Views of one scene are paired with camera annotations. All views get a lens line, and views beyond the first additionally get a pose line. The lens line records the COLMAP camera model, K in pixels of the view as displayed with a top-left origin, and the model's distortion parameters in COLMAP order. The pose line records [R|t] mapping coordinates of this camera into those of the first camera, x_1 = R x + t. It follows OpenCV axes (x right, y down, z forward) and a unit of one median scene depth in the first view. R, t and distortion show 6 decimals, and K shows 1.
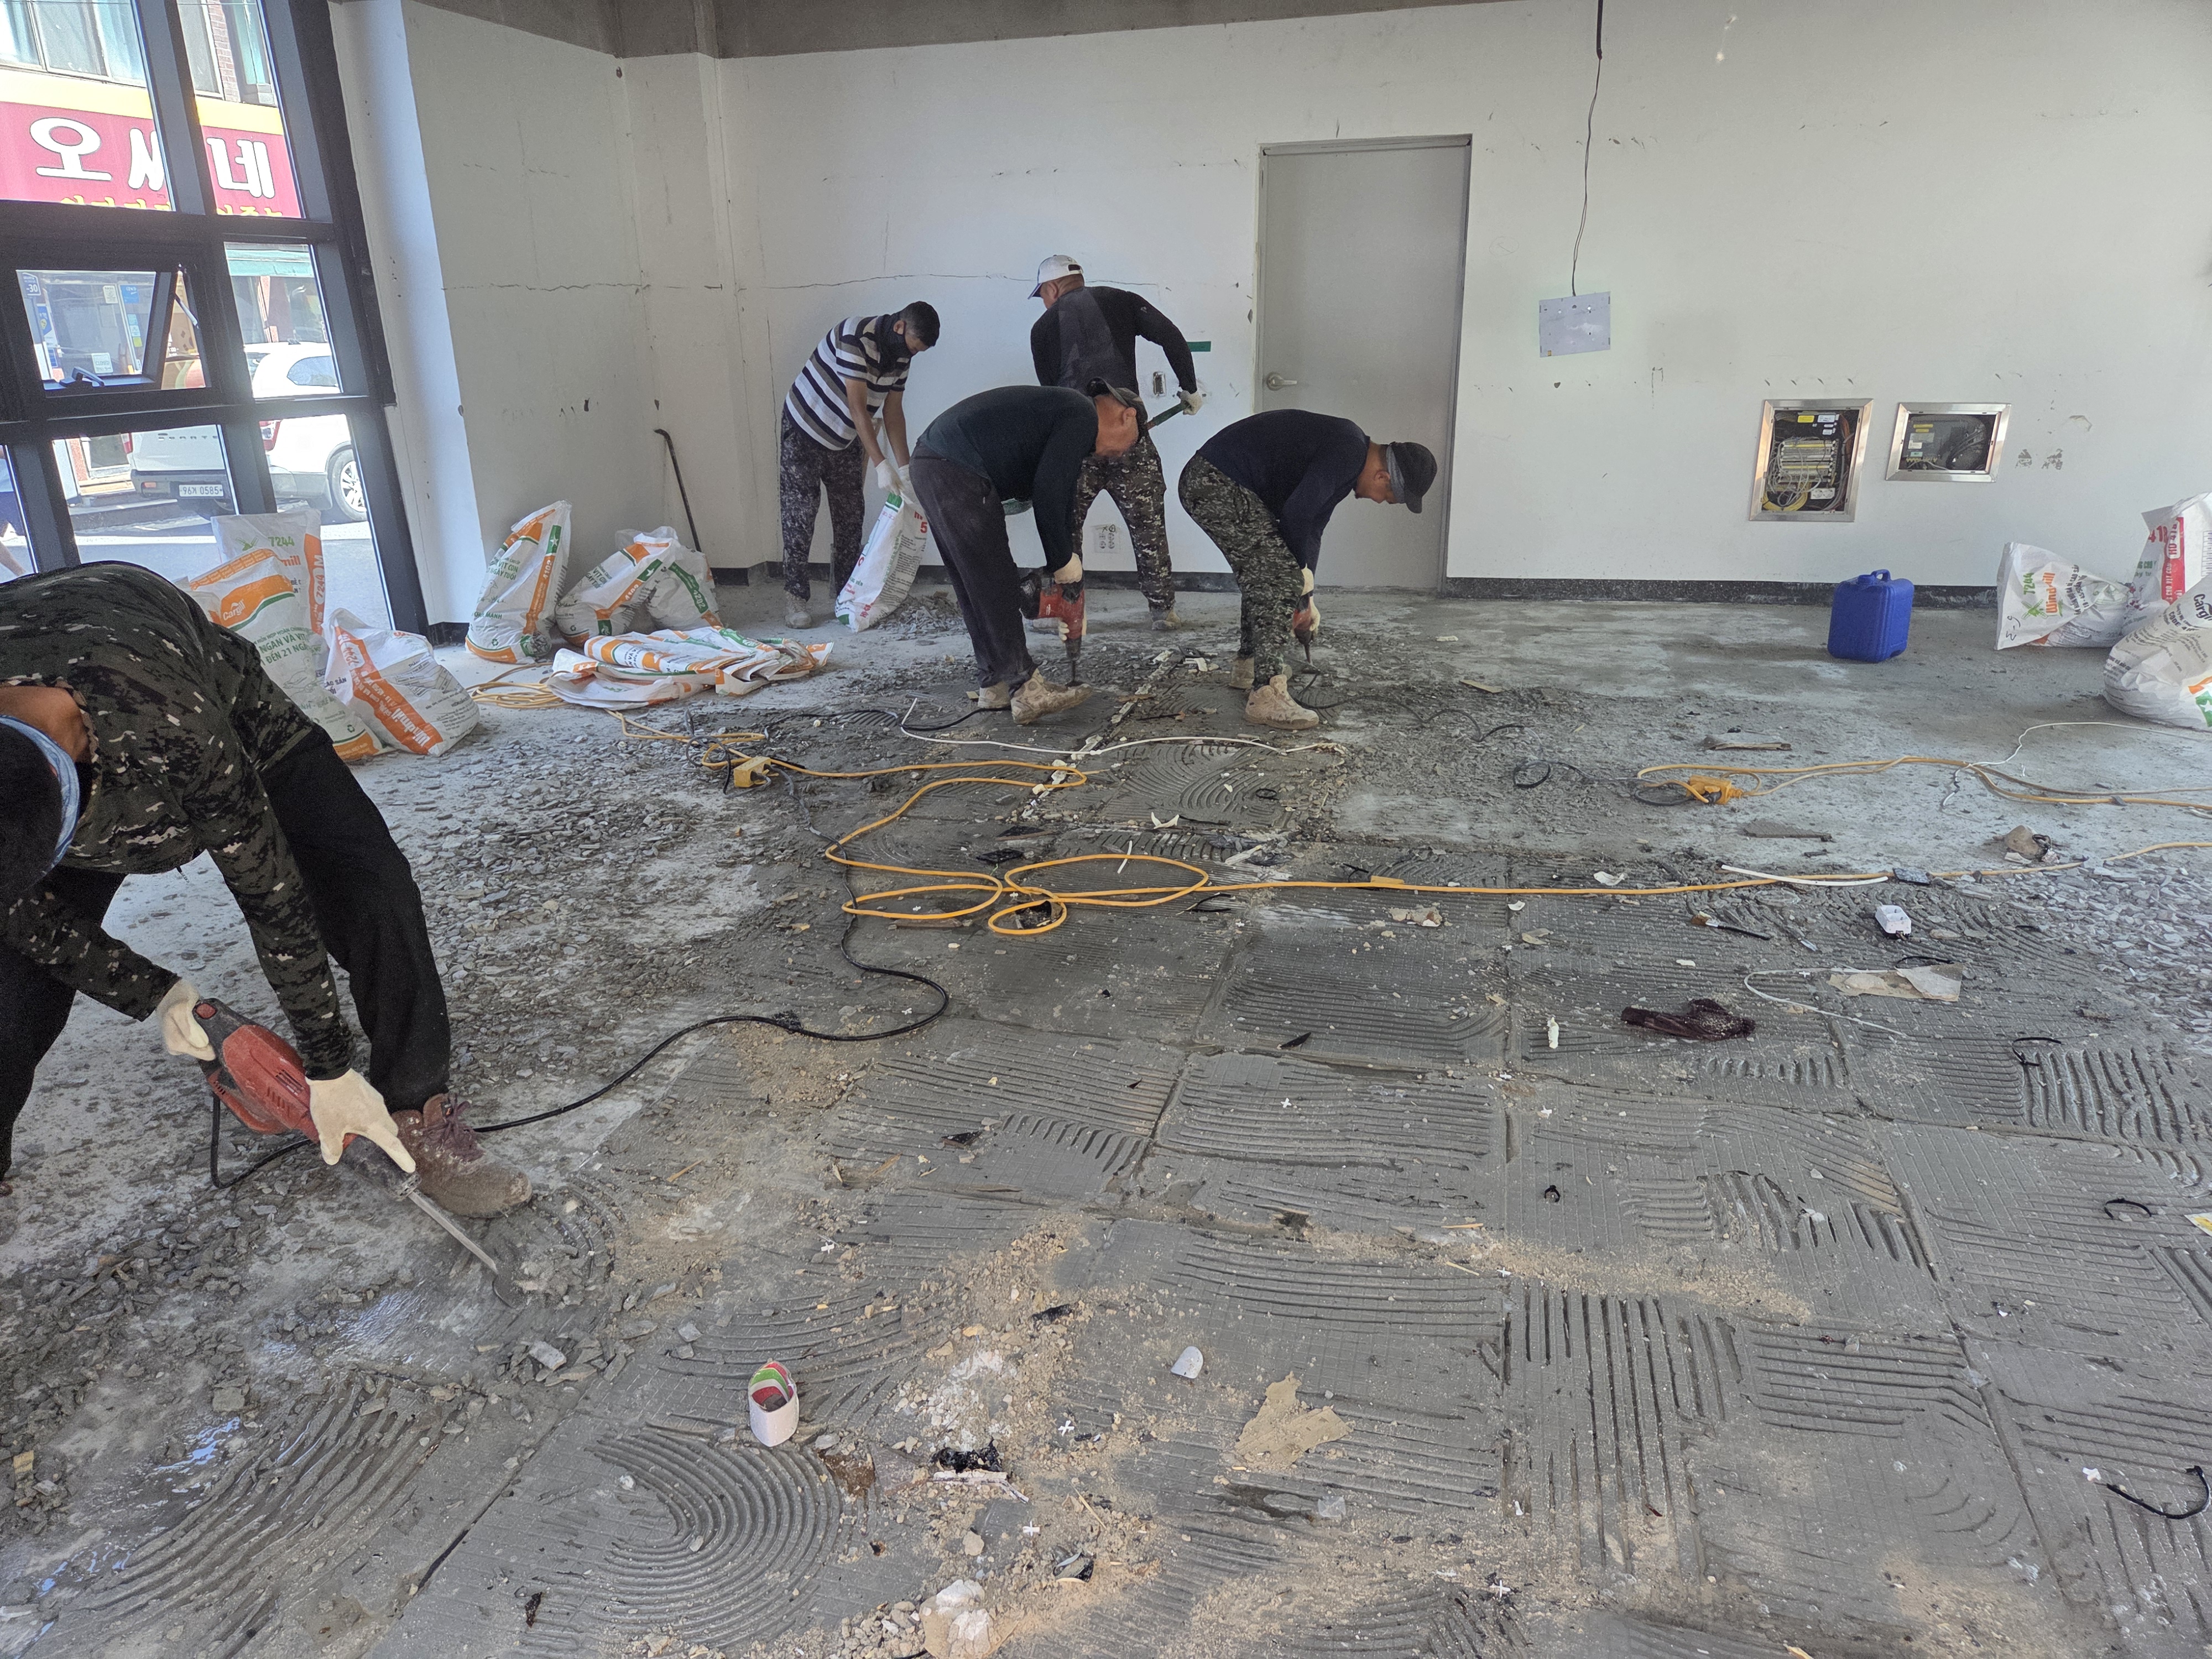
lens RADIAL K [[1480.1, 0, 1089.6], [0, 1480.1, 821.6], [0, 0, 1]] dist [0.067373, -0.059774]
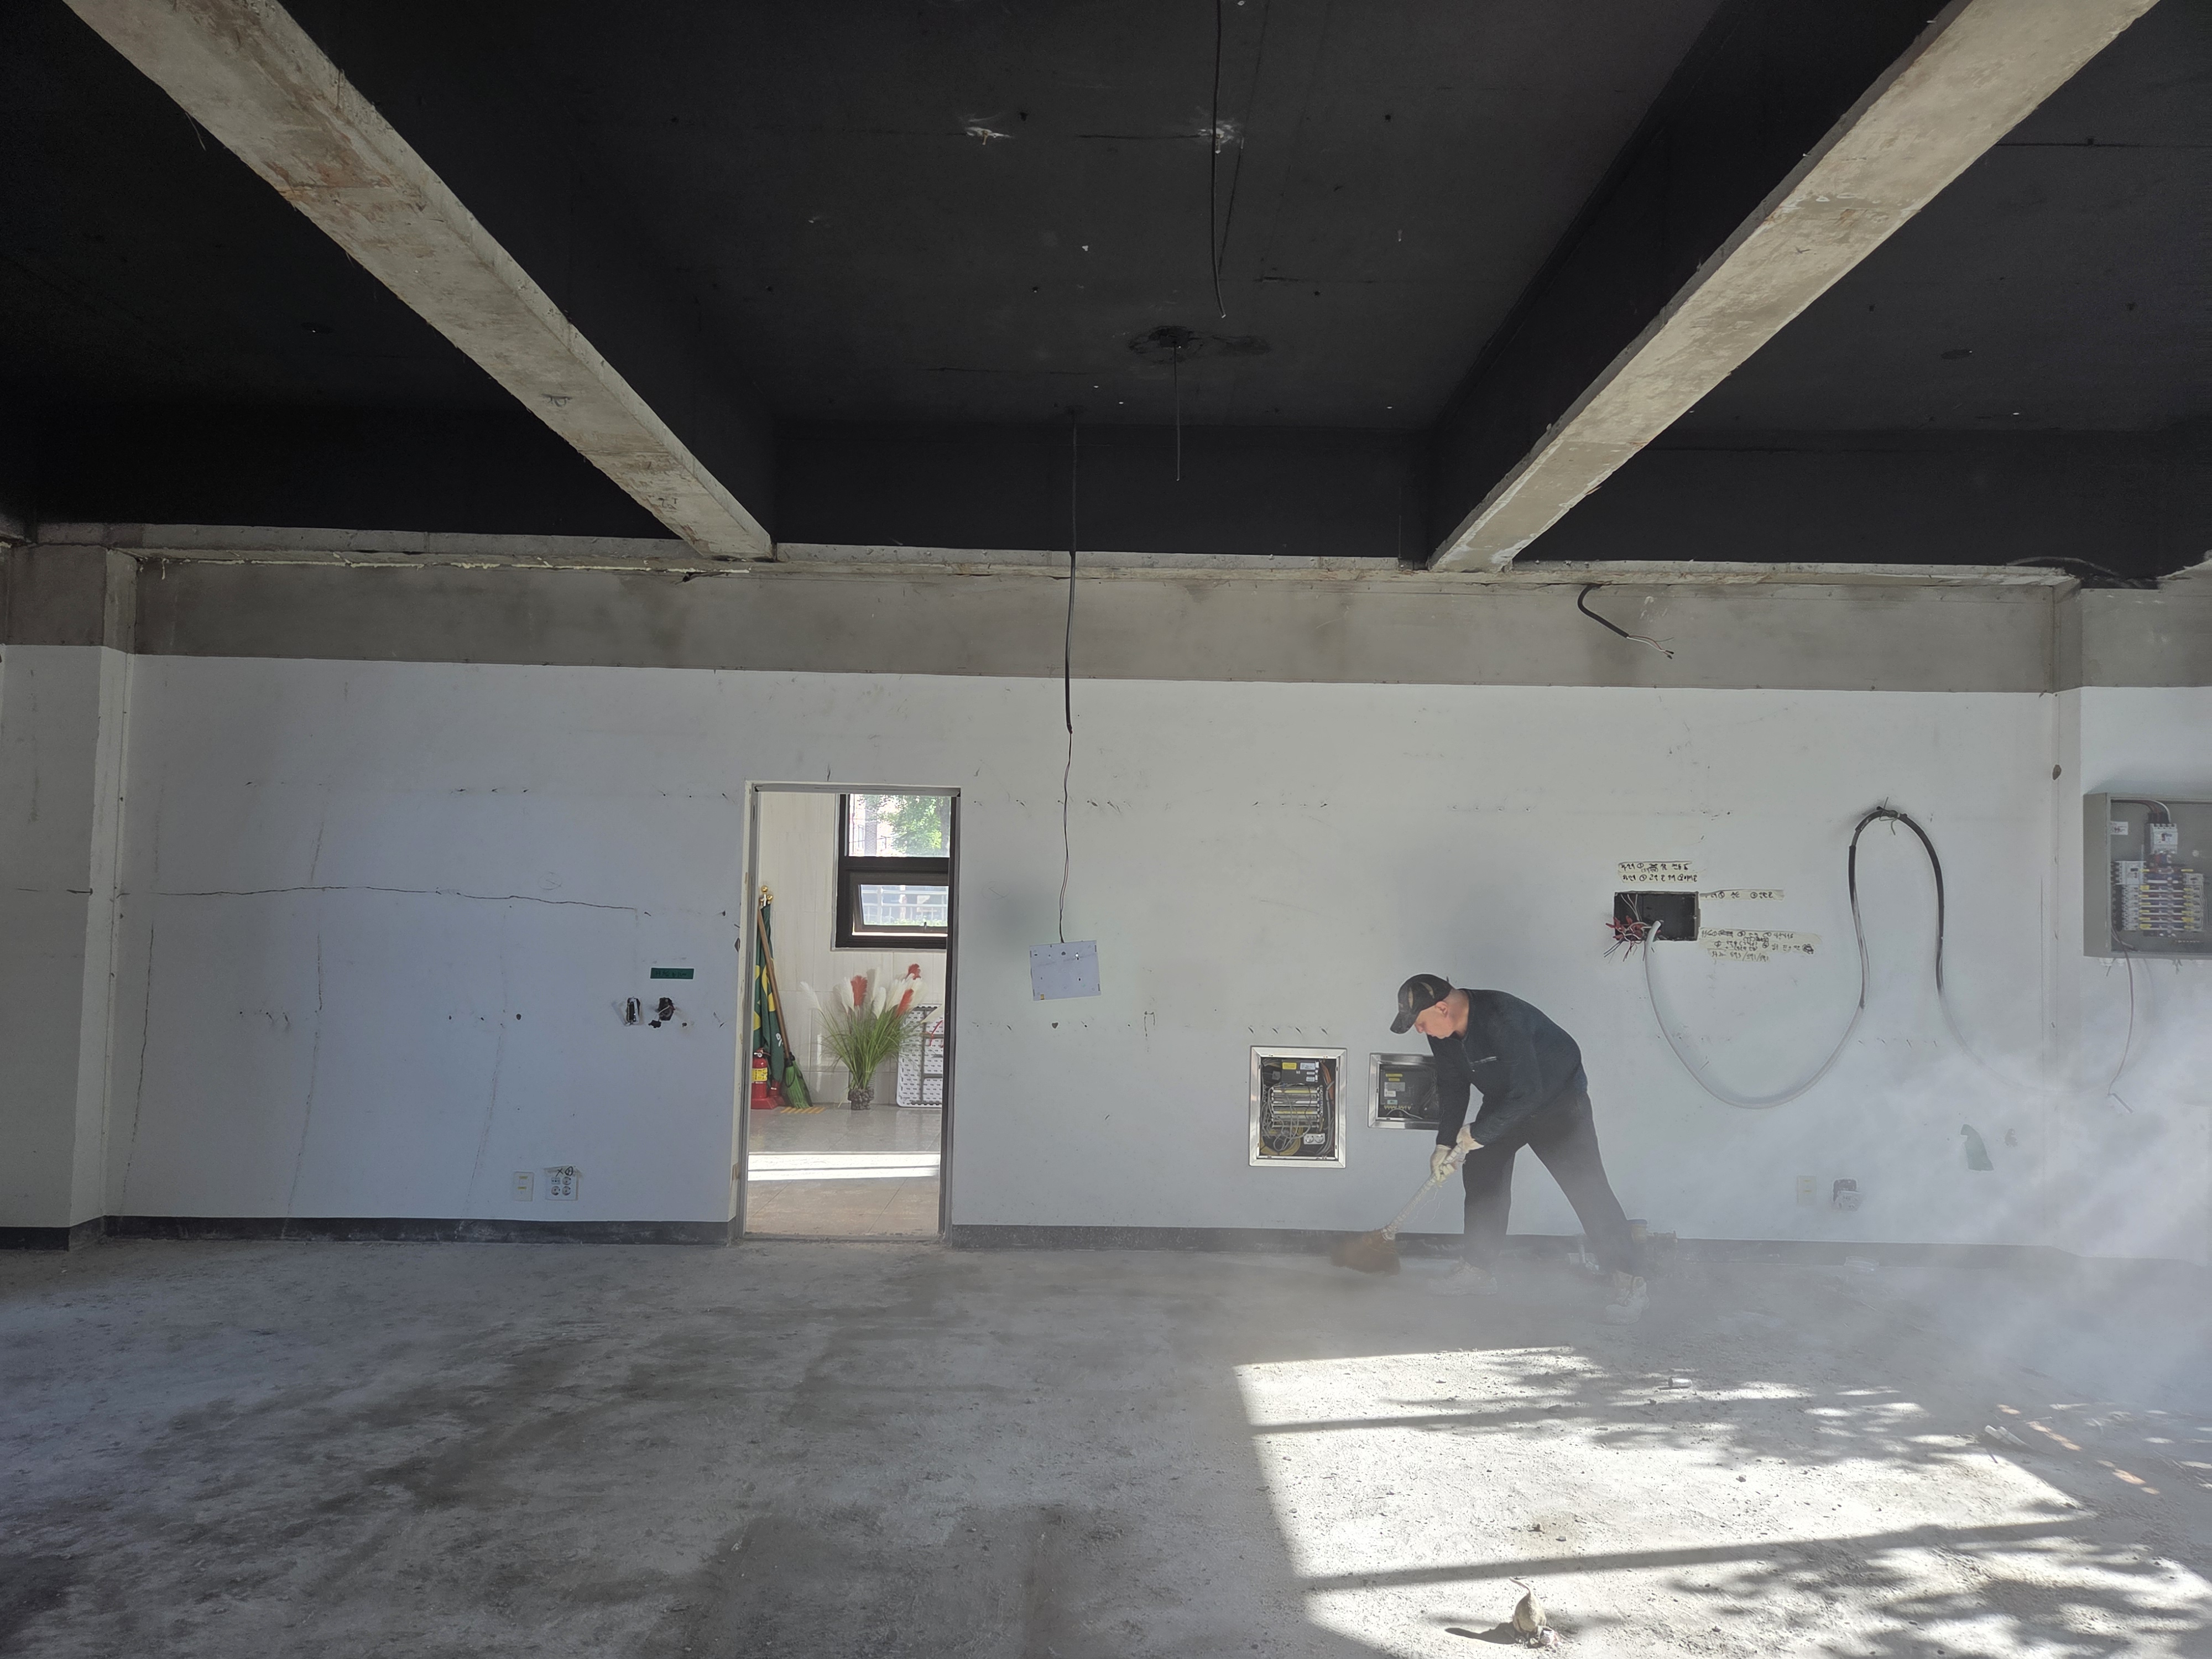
lens RADIAL K [[1480.1, 0, 1125.5], [0, 1480.1, 850.7], [0, 0, 1]] dist [0.067373, -0.059774]
pose [[0.959909, 0.050386, 0.275747, 0.134500], [0.052302, 0.934243, -0.352782, -0.087136], [-0.275390, 0.353060, 0.894153, 0.130950]]
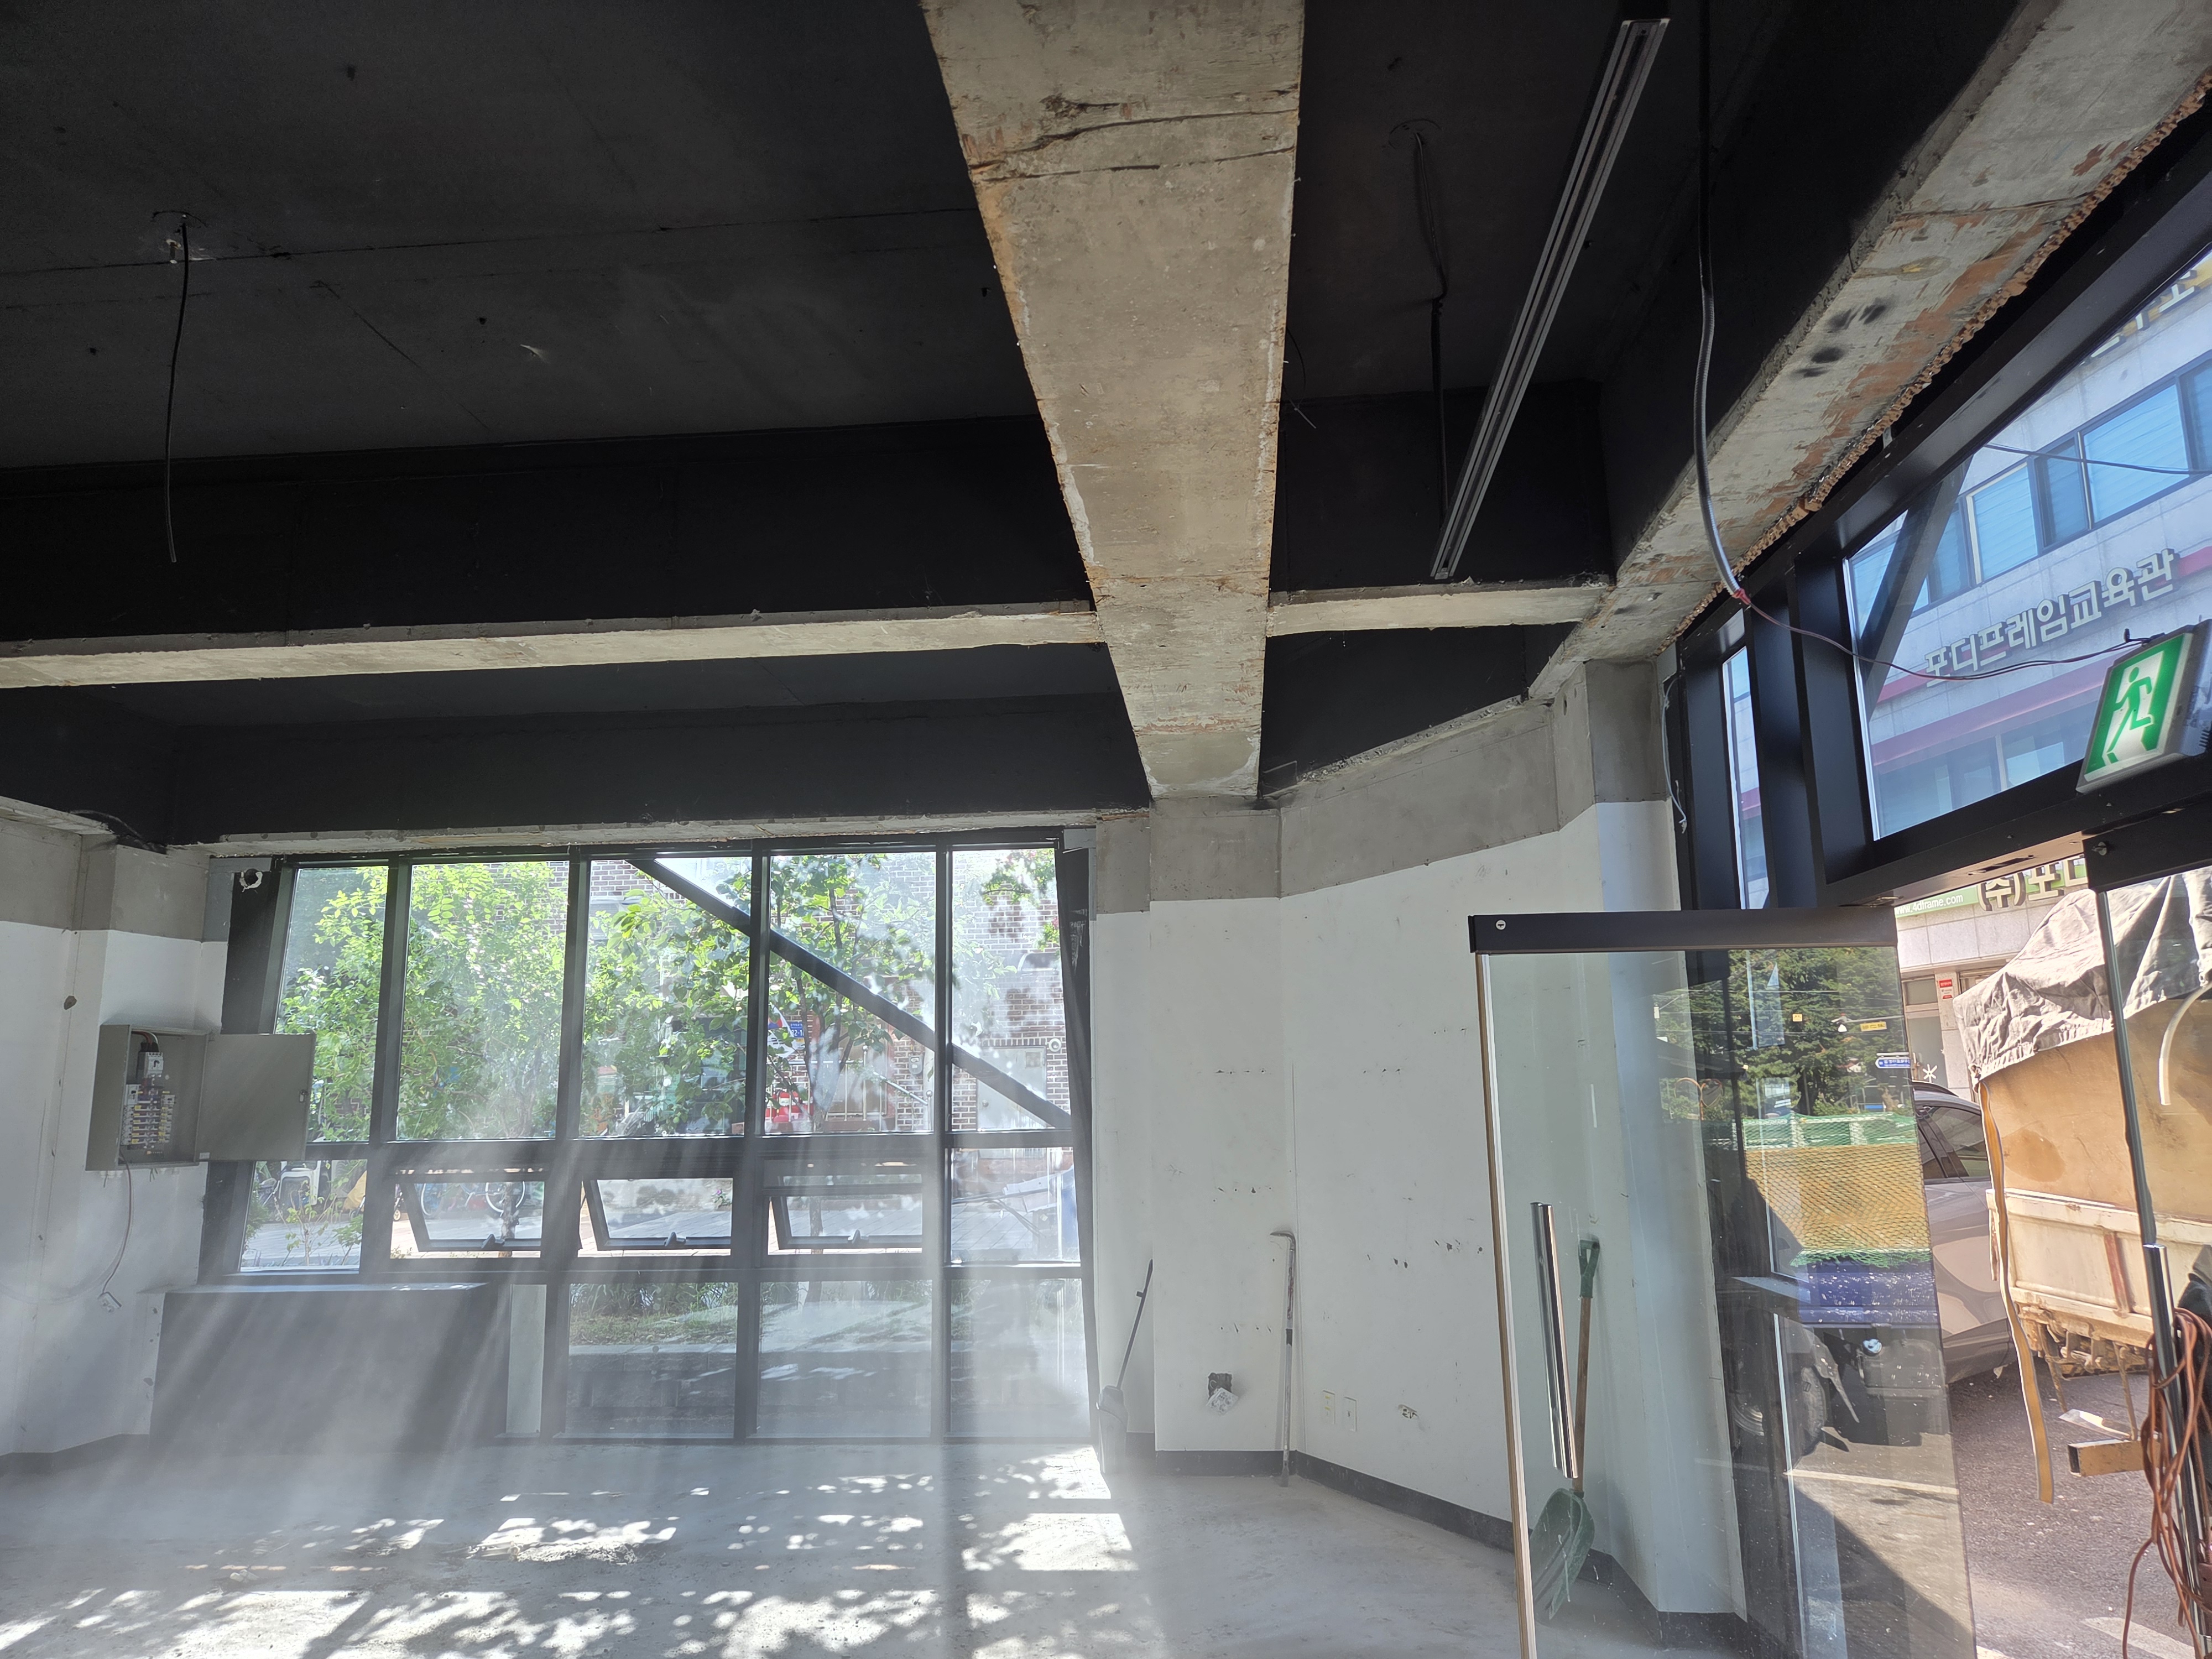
lens RADIAL K [[1480.1, 0, 1113.6], [0, 1480.1, 835.6], [0, 0, 1]] dist [0.067373, -0.059774]
pose [[-0.190407, 0.199982, 0.961120, -0.432012], [0.339160, 0.932149, -0.126763, -0.214384], [-0.921258, 0.301837, -0.245313, 0.489296]]
